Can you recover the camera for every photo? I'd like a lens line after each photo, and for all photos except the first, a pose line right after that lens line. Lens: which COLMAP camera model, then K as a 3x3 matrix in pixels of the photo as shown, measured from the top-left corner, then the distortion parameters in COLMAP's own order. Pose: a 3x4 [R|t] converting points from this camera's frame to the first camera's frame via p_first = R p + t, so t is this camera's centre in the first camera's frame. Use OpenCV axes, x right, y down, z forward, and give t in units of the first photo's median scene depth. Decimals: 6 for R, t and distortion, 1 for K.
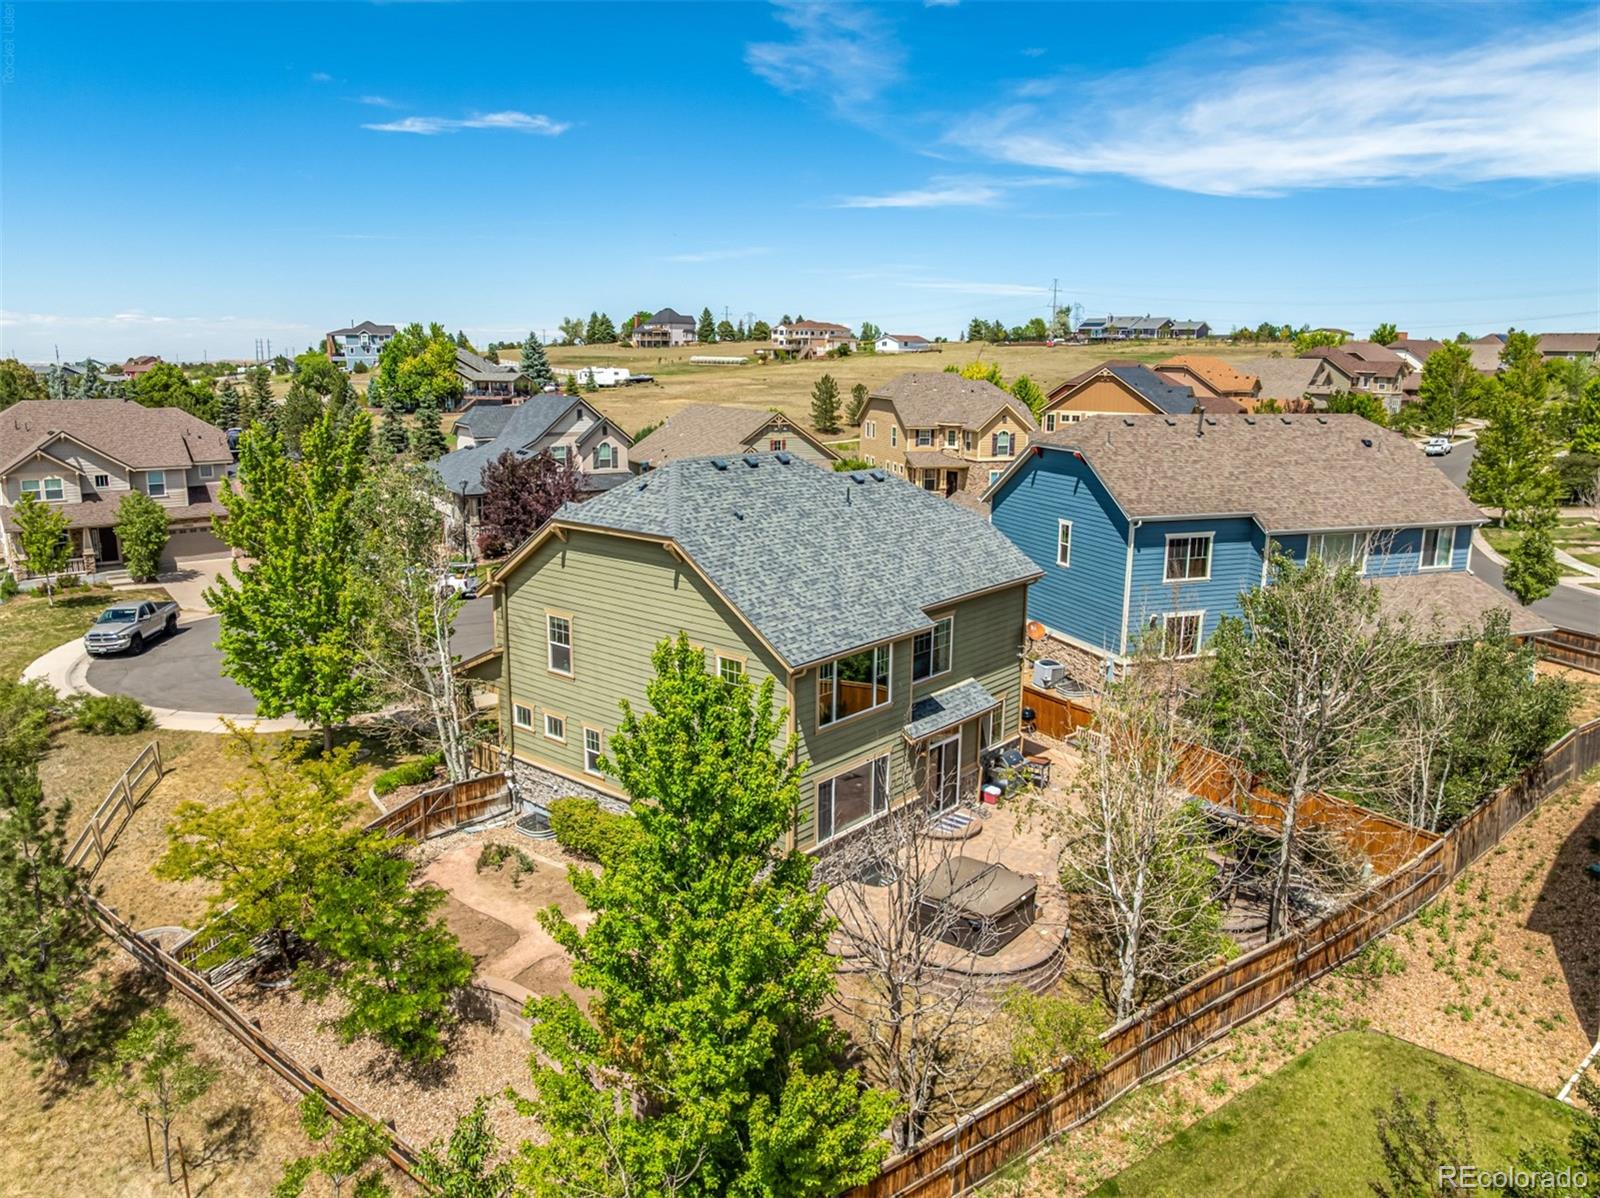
lens RADIAL K [[1137.1, 0, 797.6], [0, 1137.1, 606.6], [0, 0, 1]] dist [-0.044587, 0.017436]
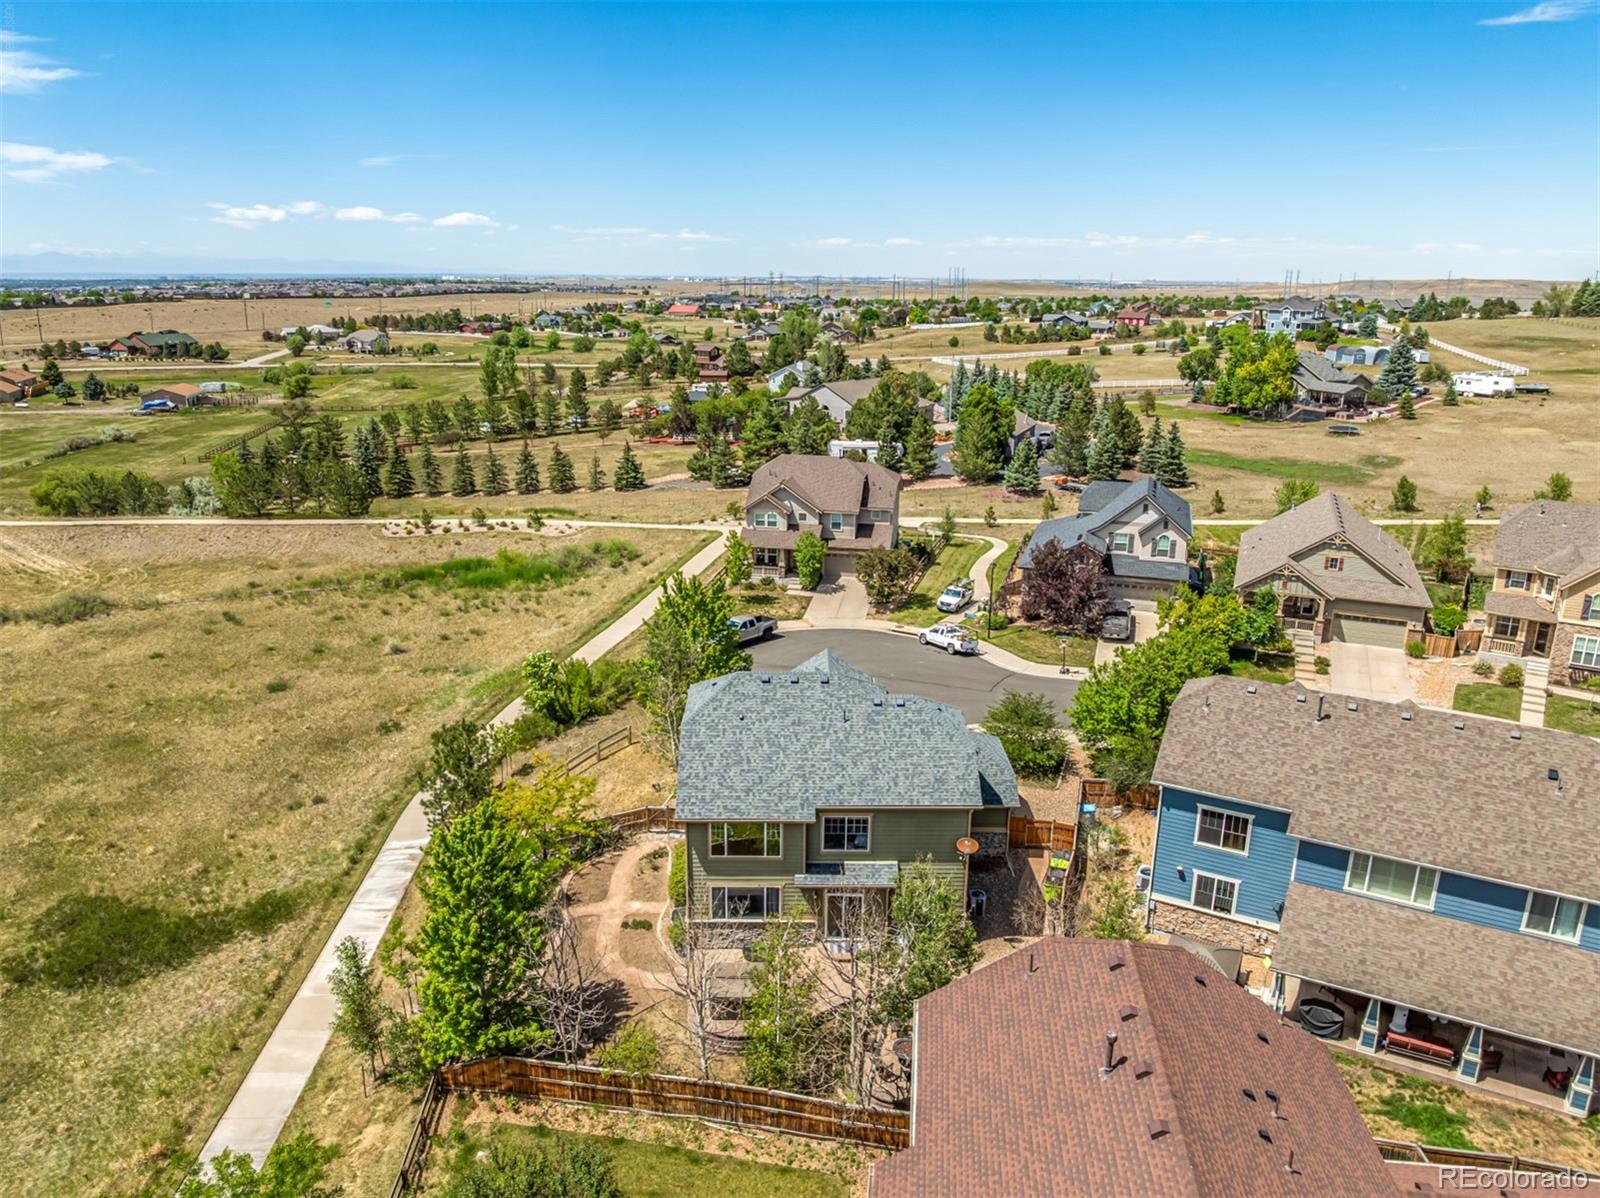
lens RADIAL K [[1137.1, 0, 794.7], [0, 1137.1, 584.8], [0, 0, 1]] dist [-0.044587, 0.017436]
pose [[0.650210, 0.202159, -0.732365, 0.430576], [-0.163701, 0.978586, 0.124787, -0.178893], [0.741909, 0.038751, 0.669380, -0.023244]]
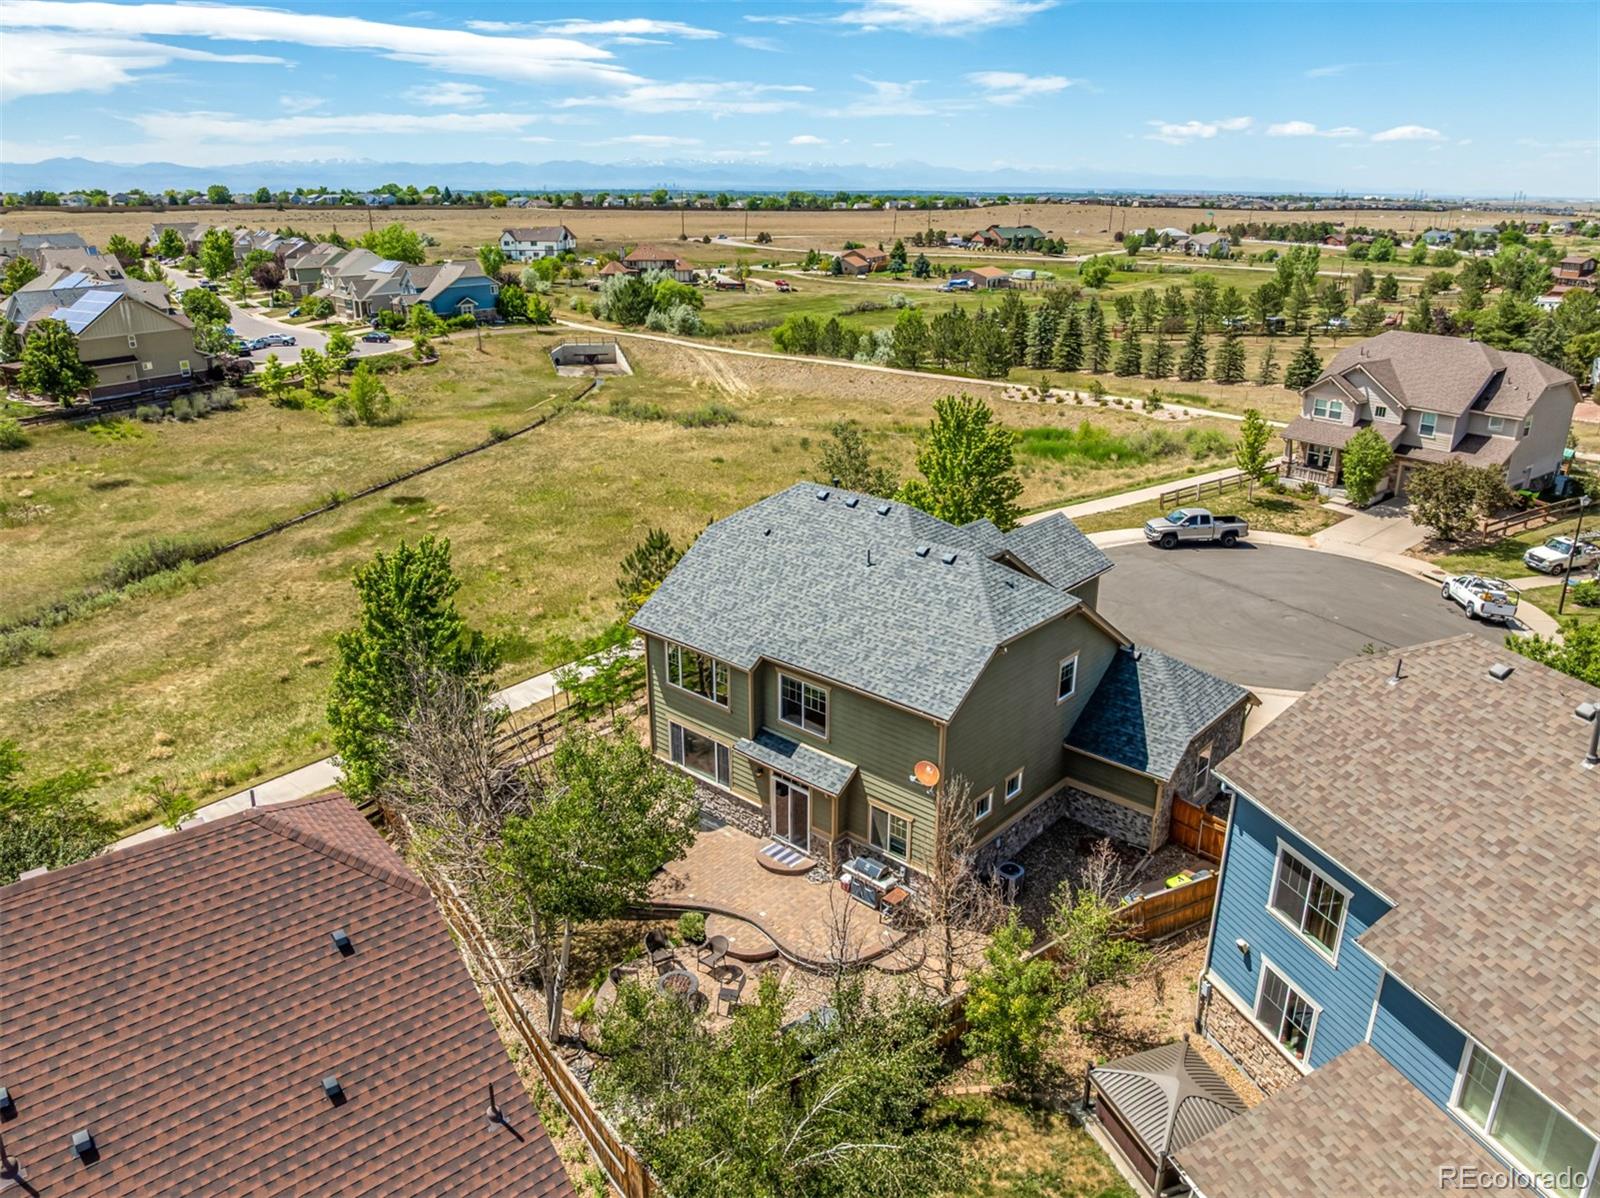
lens RADIAL K [[1137.1, 0, 798.7], [0, 1137.1, 591.1], [0, 0, 1]] dist [-0.044587, 0.017436]
pose [[-0.036085, 0.332382, -0.942454, 0.433928], [-0.213185, 0.918800, 0.332202, -0.165907], [0.976345, 0.212905, 0.037704, 0.363784]]
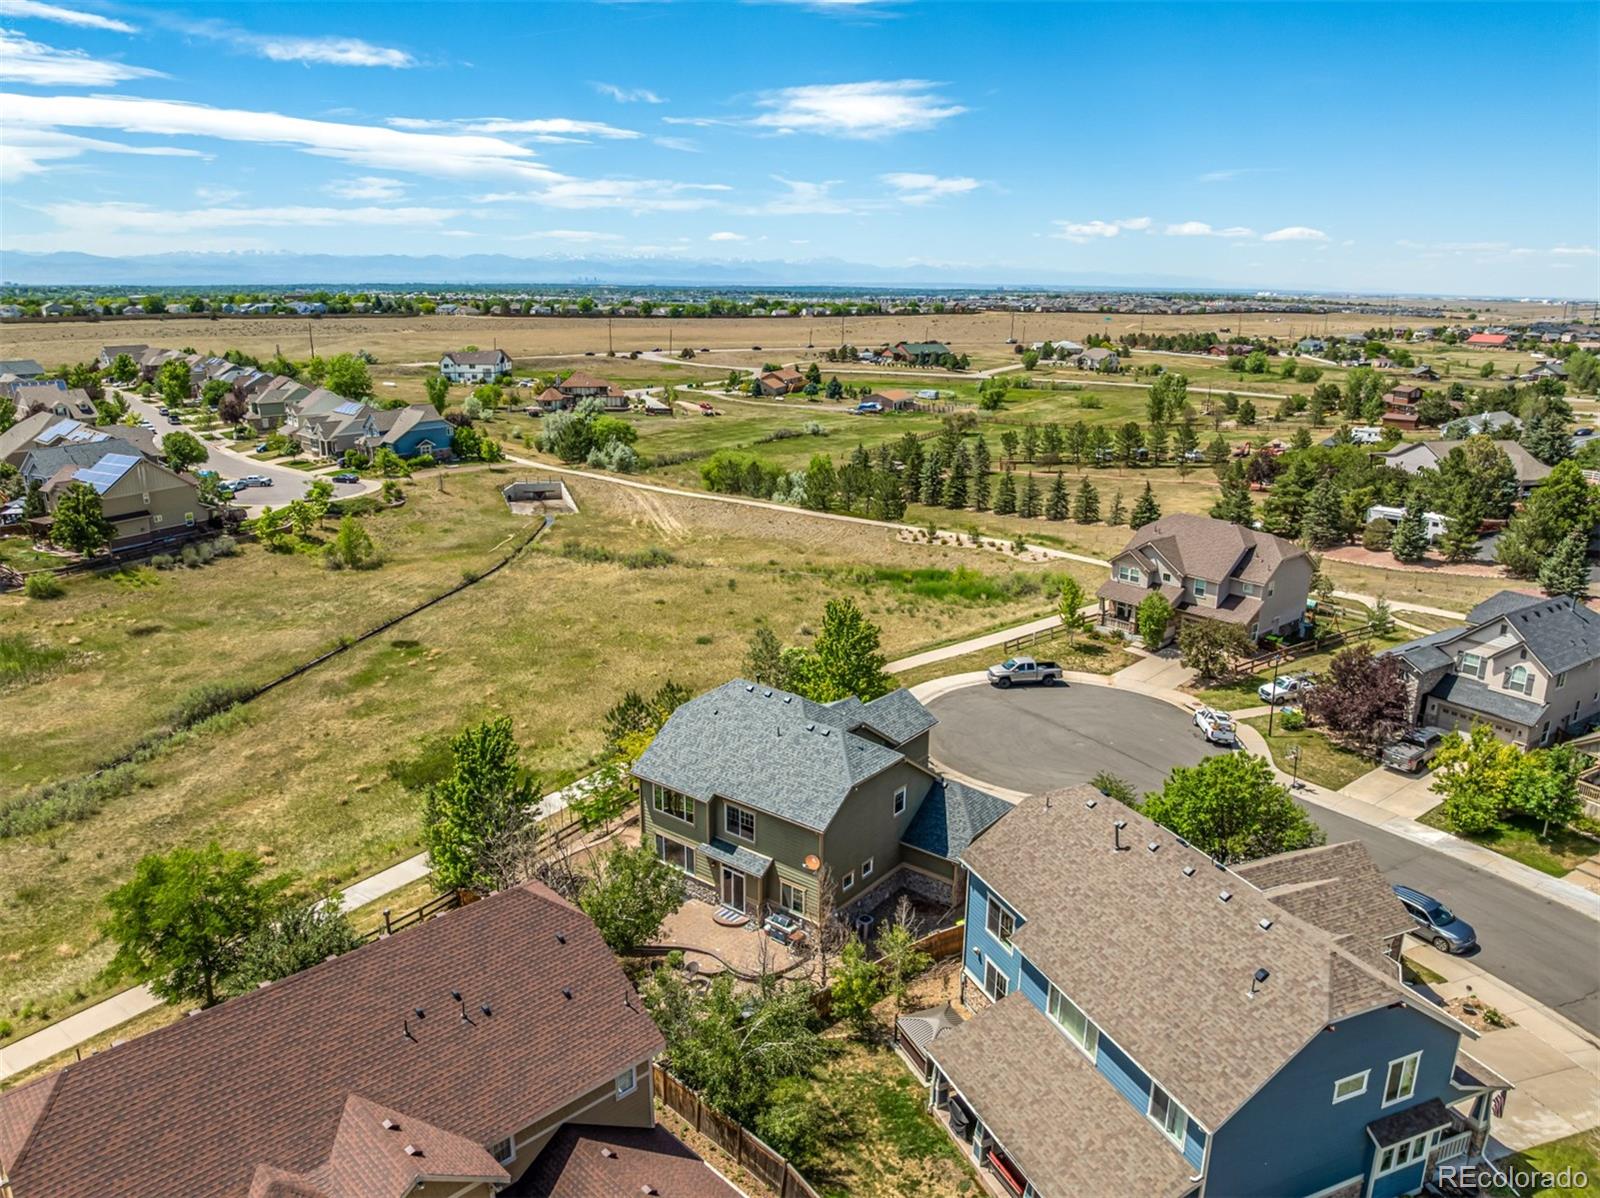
lens RADIAL K [[1137.1, 0, 794.6], [0, 1137.1, 599.6], [0, 0, 1]] dist [-0.044587, 0.017436]
pose [[0.028725, 0.267520, -0.963124, 0.690865], [-0.218089, 0.941987, 0.255145, -0.303998], [0.975506, 0.202718, 0.085401, 0.335355]]
